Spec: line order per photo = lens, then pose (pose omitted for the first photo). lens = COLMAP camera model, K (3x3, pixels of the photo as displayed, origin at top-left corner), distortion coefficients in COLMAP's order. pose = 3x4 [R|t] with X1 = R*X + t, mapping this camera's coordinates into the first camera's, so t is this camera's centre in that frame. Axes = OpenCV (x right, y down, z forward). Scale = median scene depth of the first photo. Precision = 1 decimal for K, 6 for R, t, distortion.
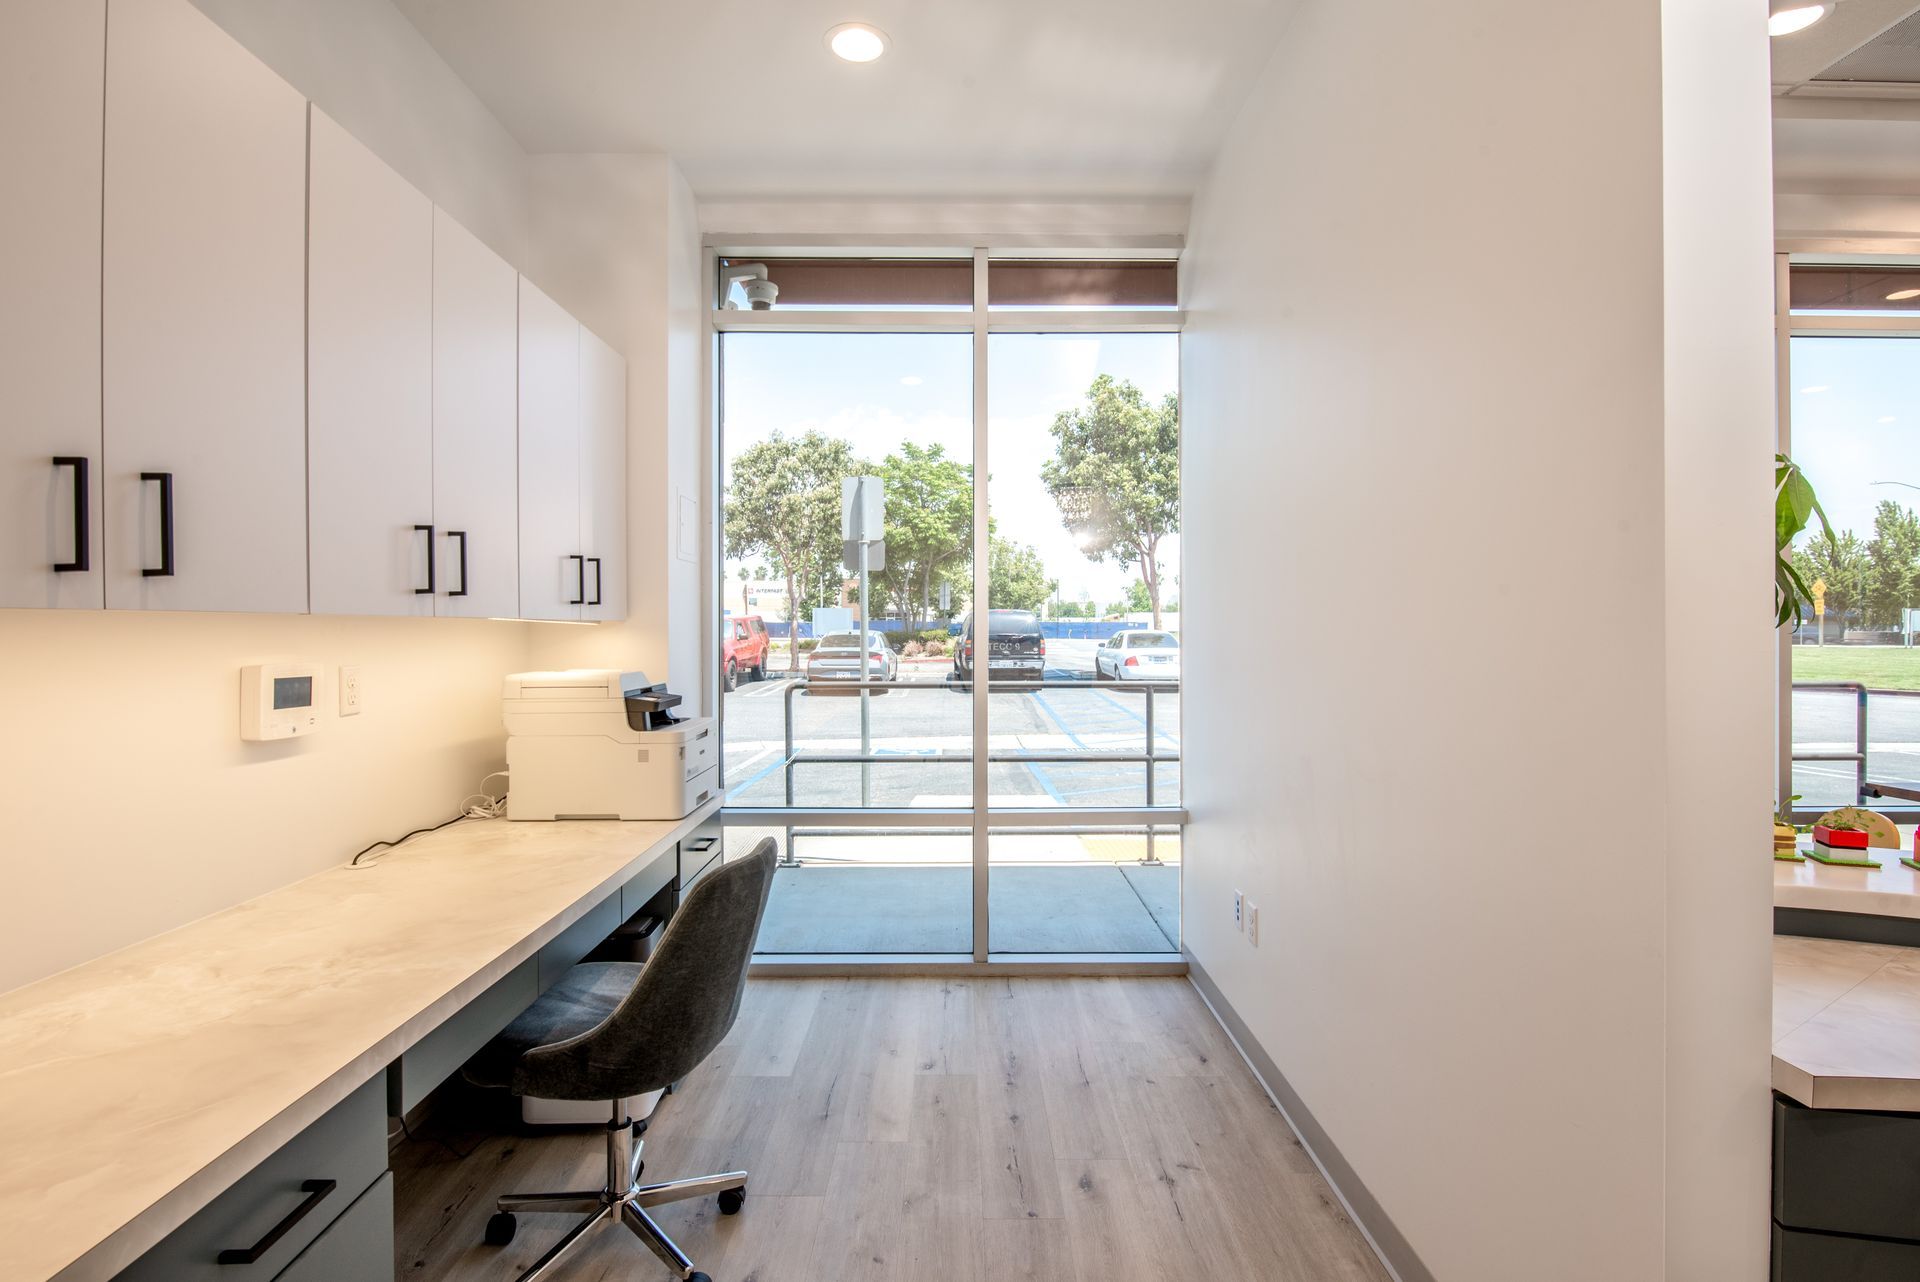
lens RADIAL K [[934.7, 0, 960.0], [0, 934.7, 641.0], [0, 0, 1]] dist [0.009964, -0.000523]
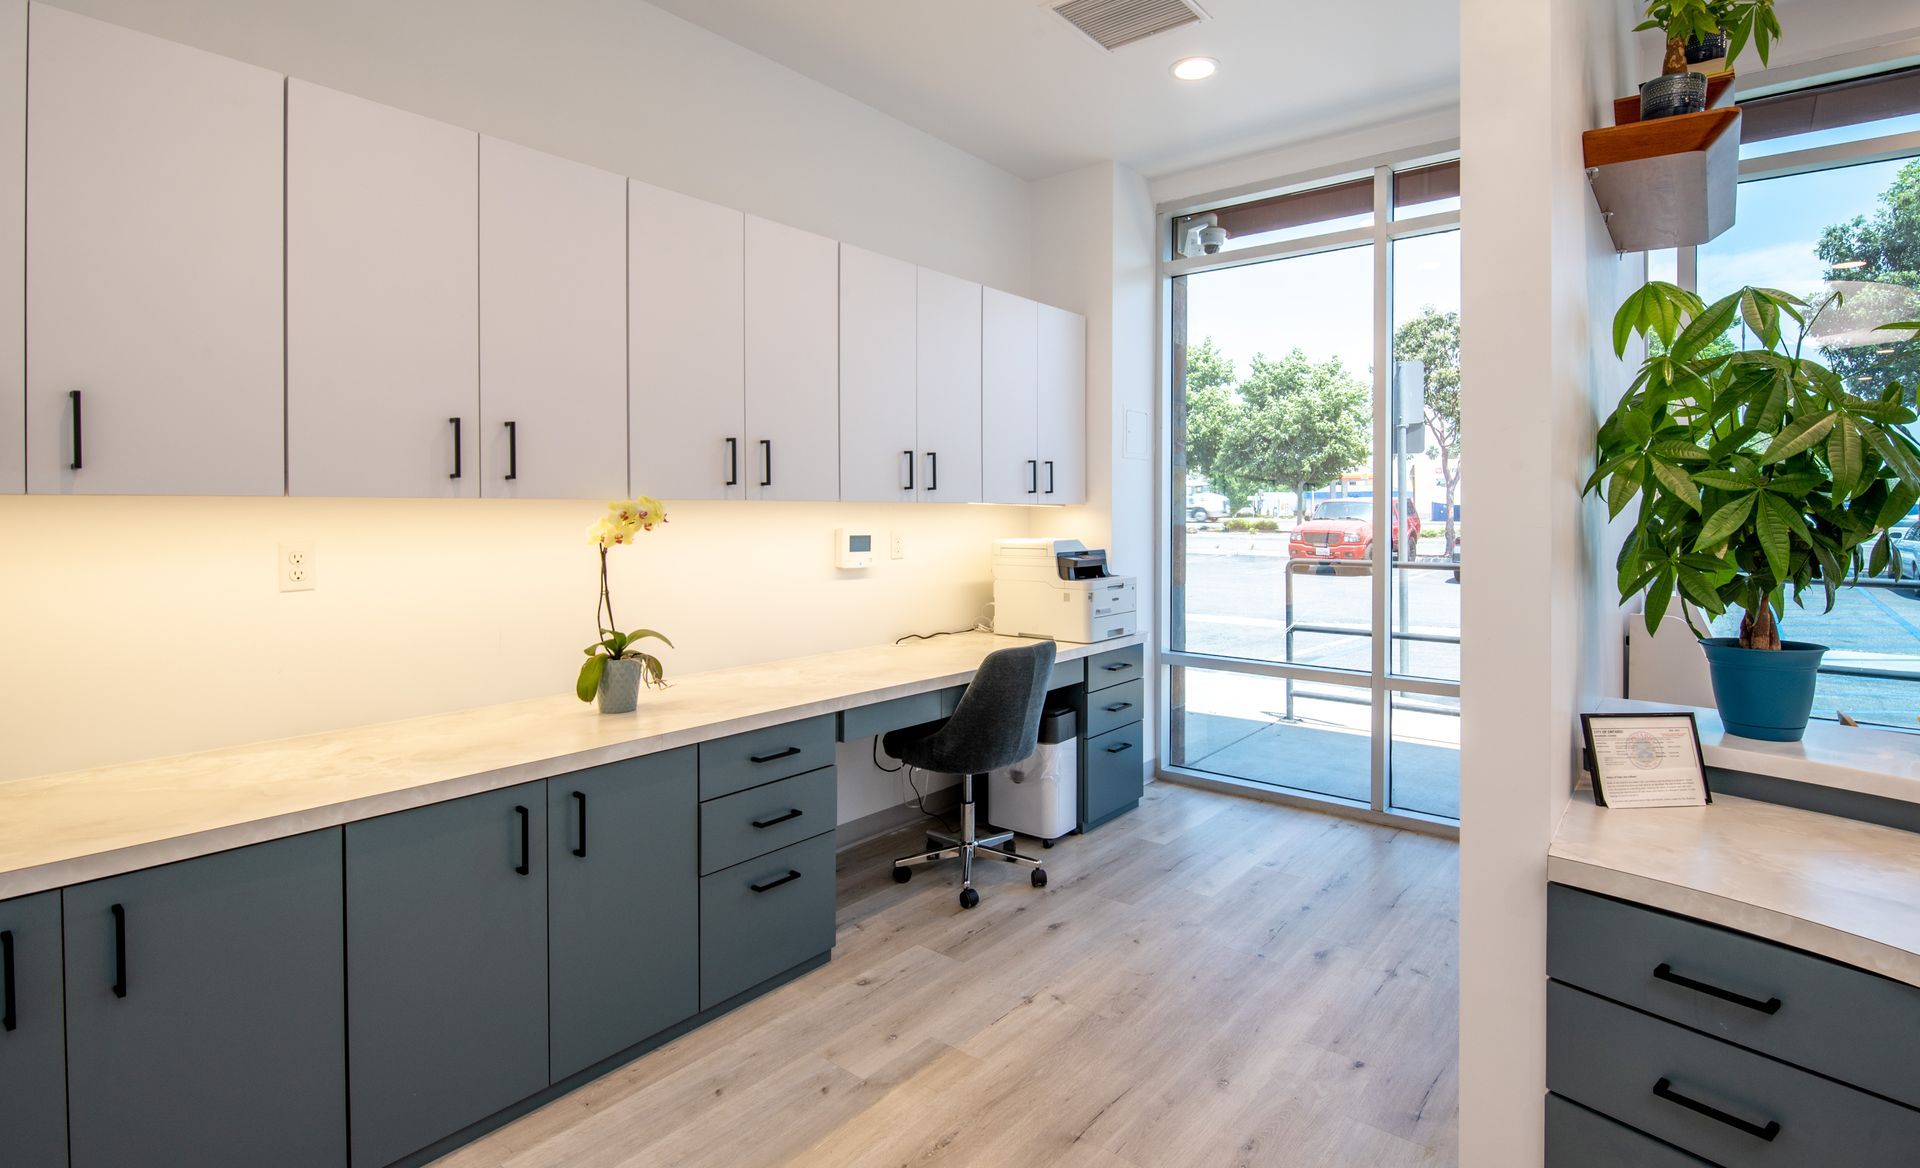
lens RADIAL K [[928.2, 0, 963.3], [0, 928.2, 521.9], [0, 0, 1]] dist [0.002122, 0.000721]
pose [[0.766637, 0.005157, -0.642060, 0.425887], [-0.007057, 0.999975, -0.000395, 0.007642], [0.642042, 0.004834, 0.766654, -0.189705]]
